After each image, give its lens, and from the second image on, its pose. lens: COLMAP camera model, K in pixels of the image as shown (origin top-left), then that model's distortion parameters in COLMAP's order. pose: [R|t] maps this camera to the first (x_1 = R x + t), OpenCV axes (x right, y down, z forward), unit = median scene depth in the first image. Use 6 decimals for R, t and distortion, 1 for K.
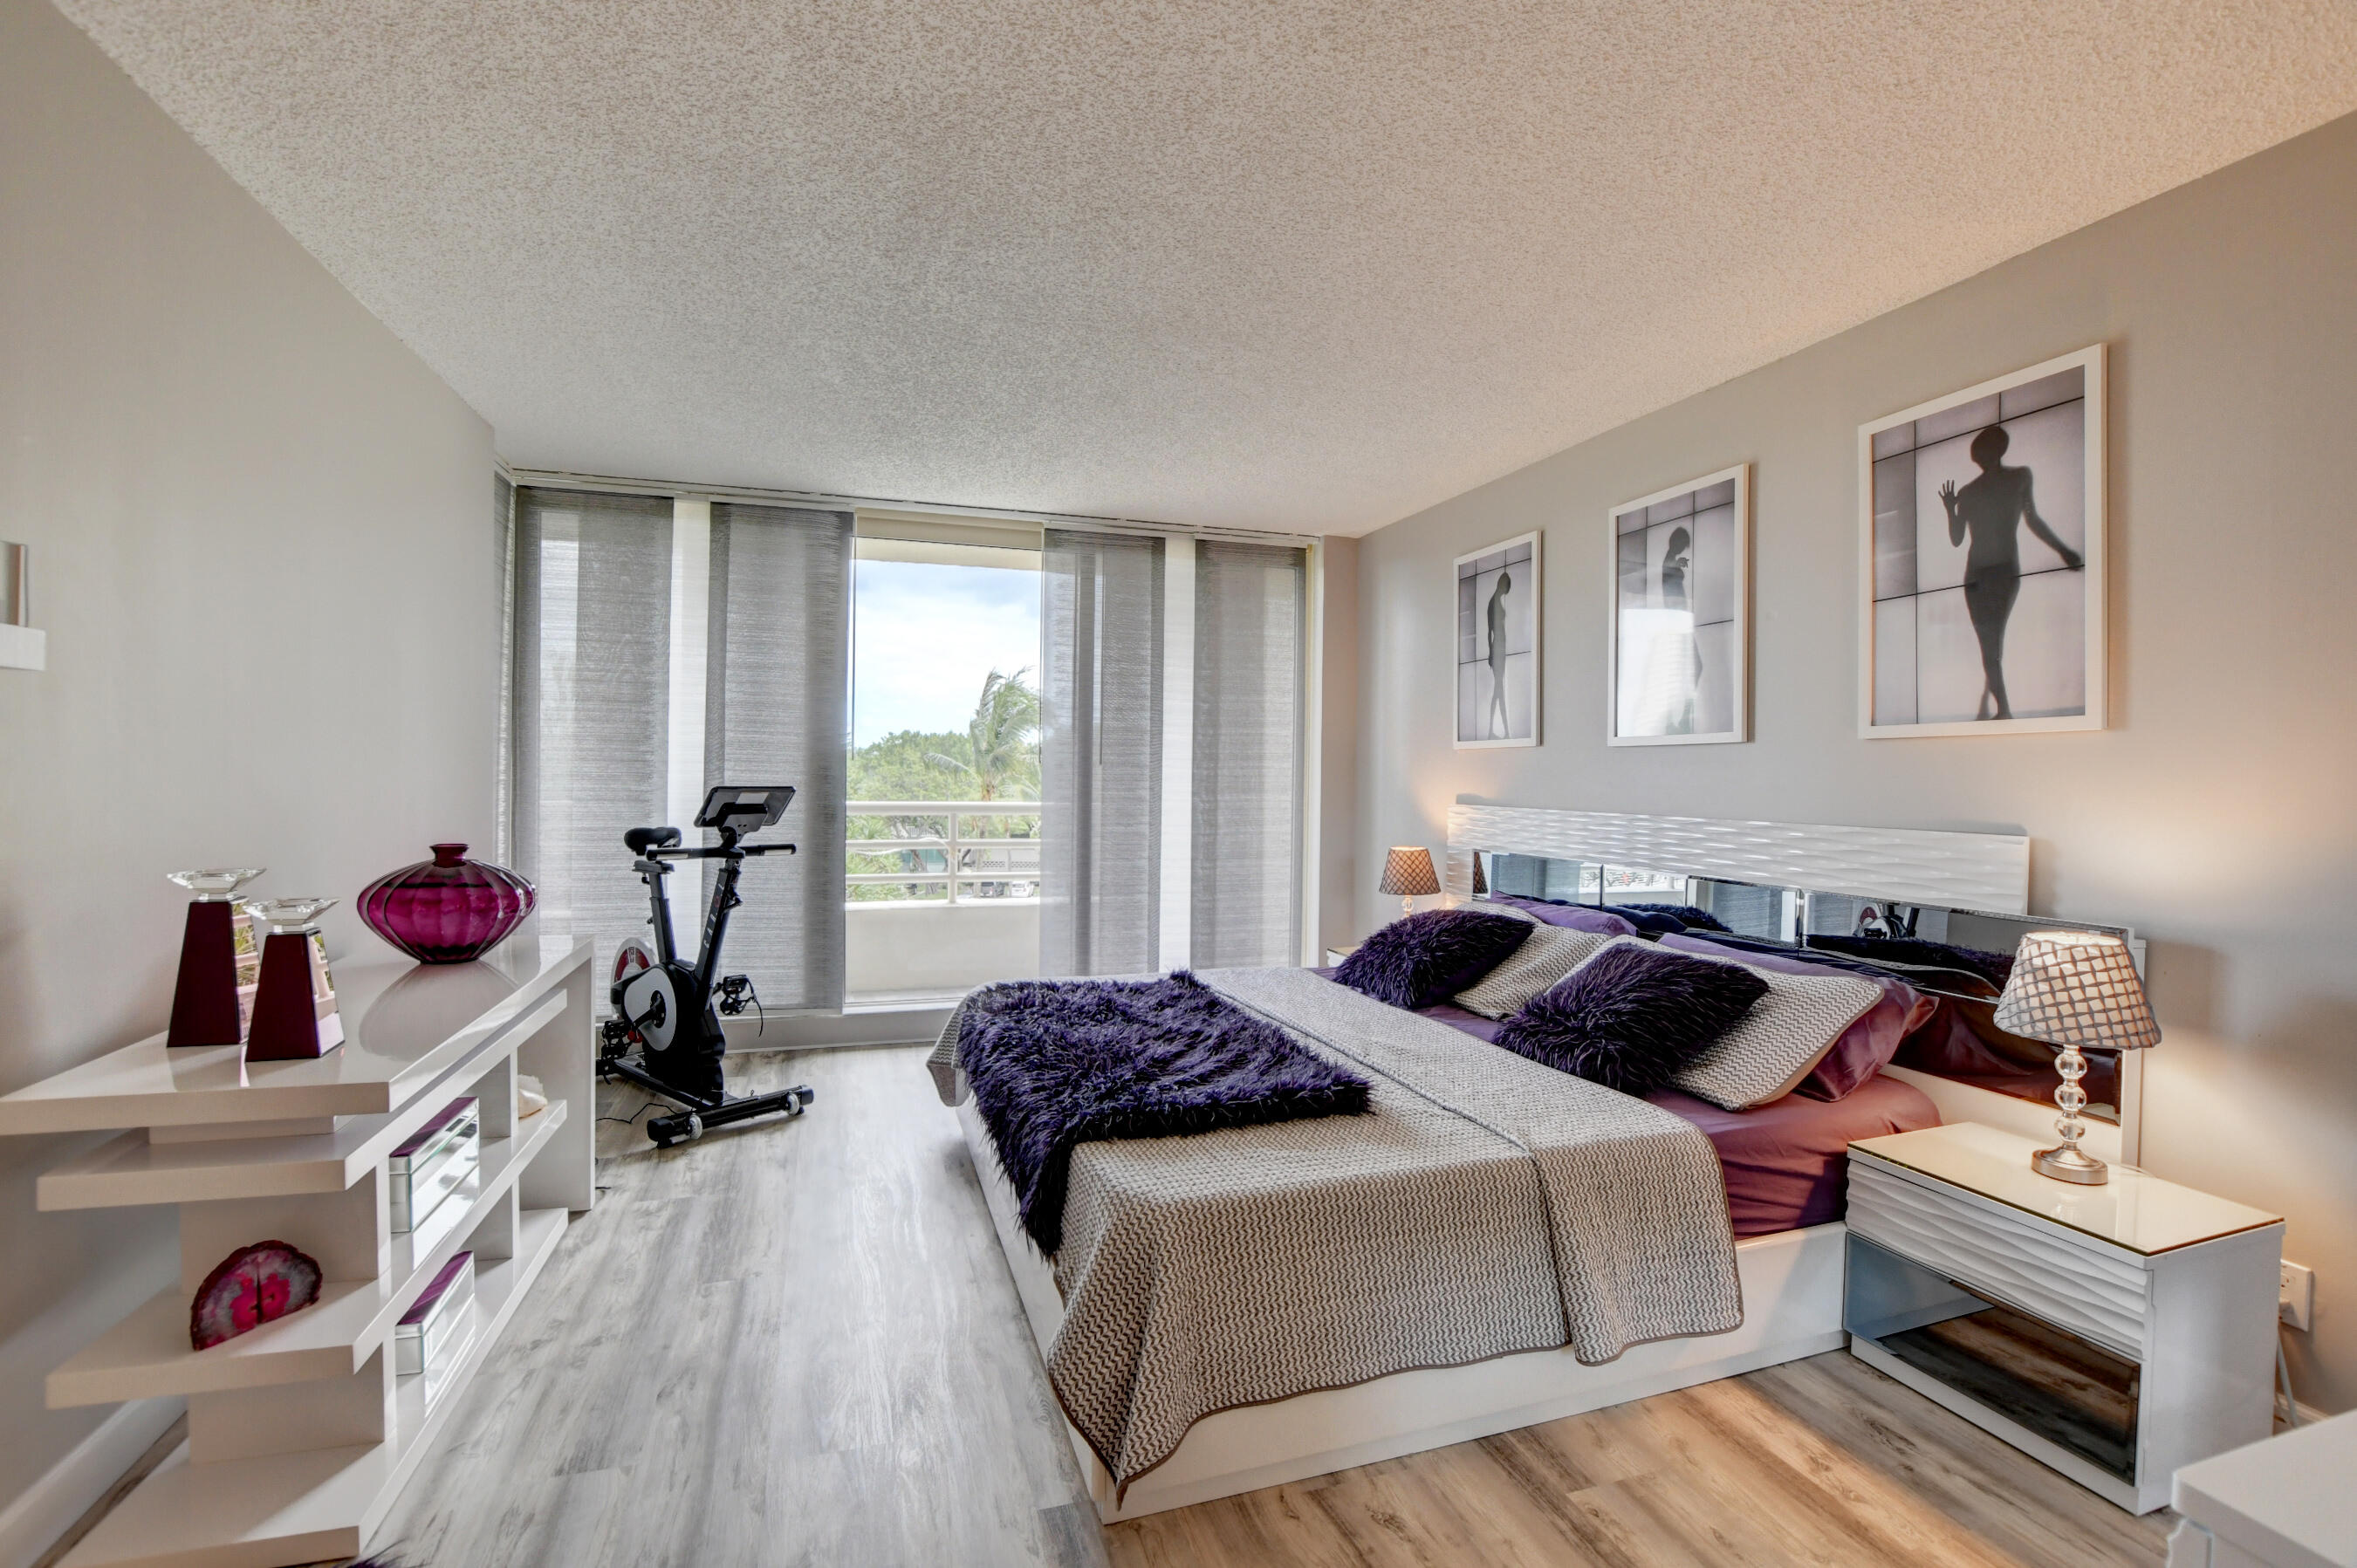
lens RADIAL K [[1035.5, 0, 1168.1], [0, 1035.5, 775.6], [0, 0, 1]] dist [-0.030252, 0.002473]
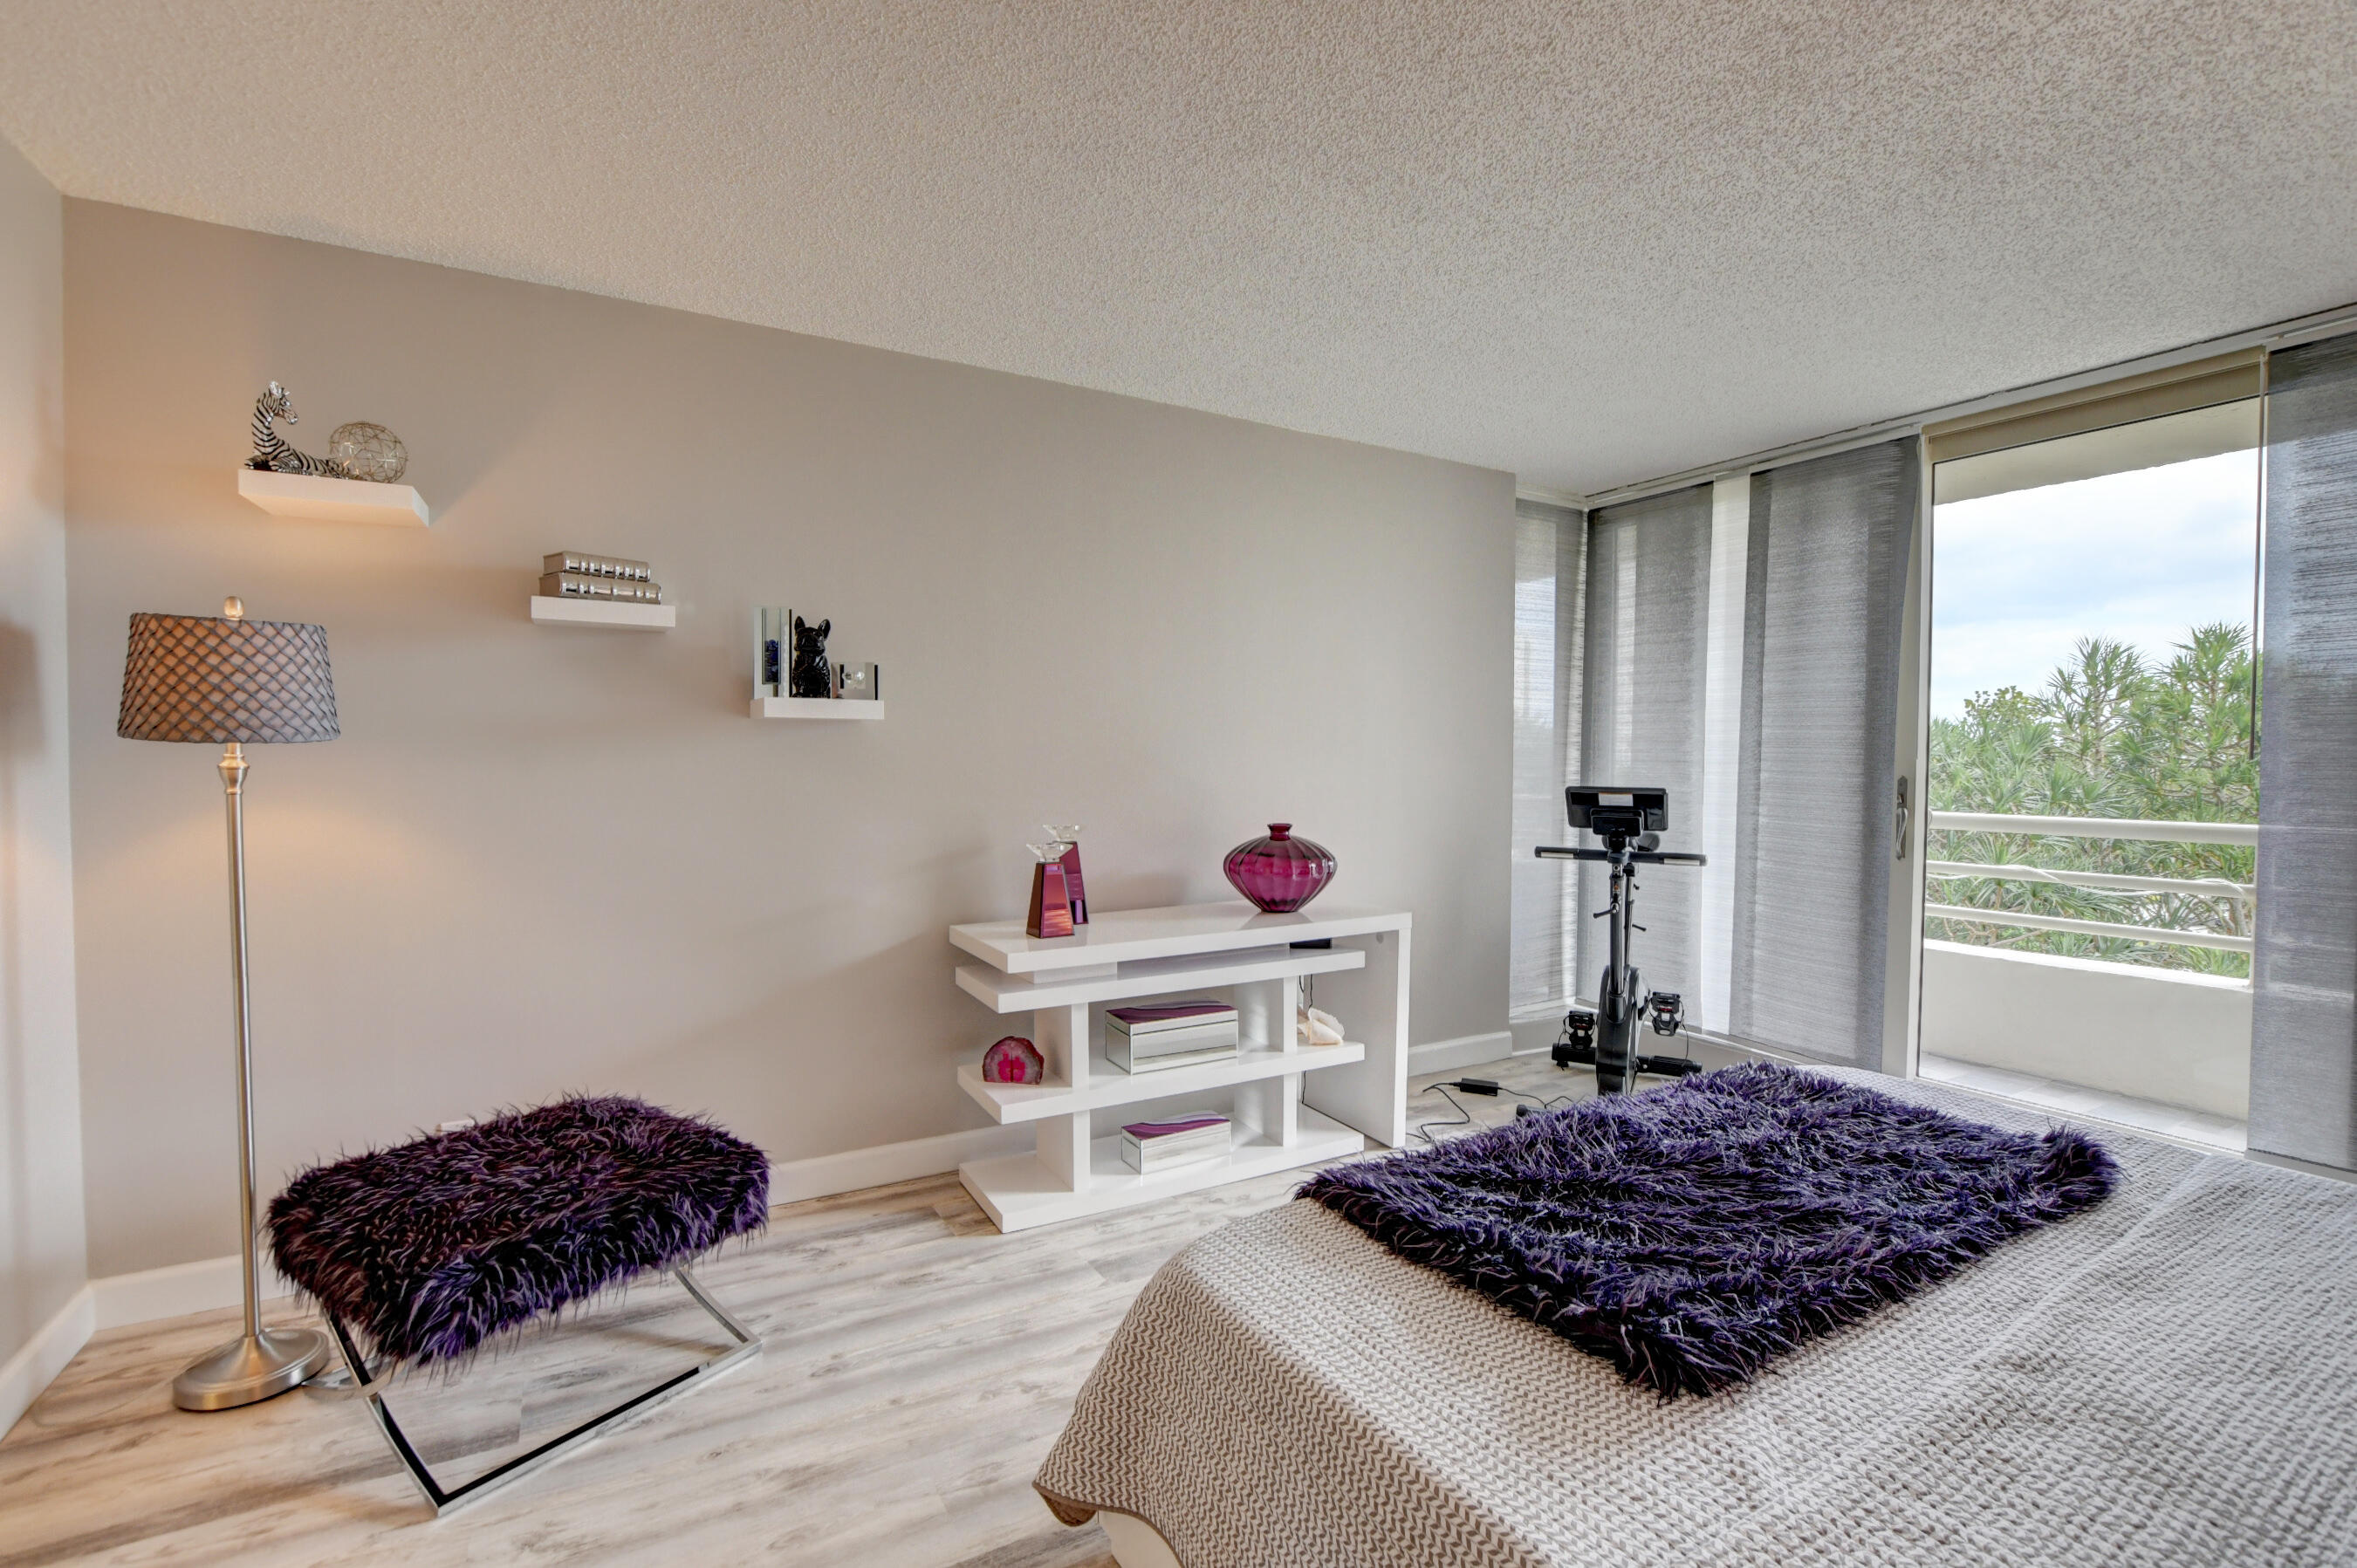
lens RADIAL K [[1035.5, 0, 1179.6], [0, 1035.5, 777.2], [0, 0, 1]] dist [-0.030252, 0.002473]
pose [[0.220431, 0.006205, -0.975383, 0.332540], [-0.008282, 0.999956, 0.004490, 0.000521], [0.975367, 0.007089, 0.220472, 0.319401]]
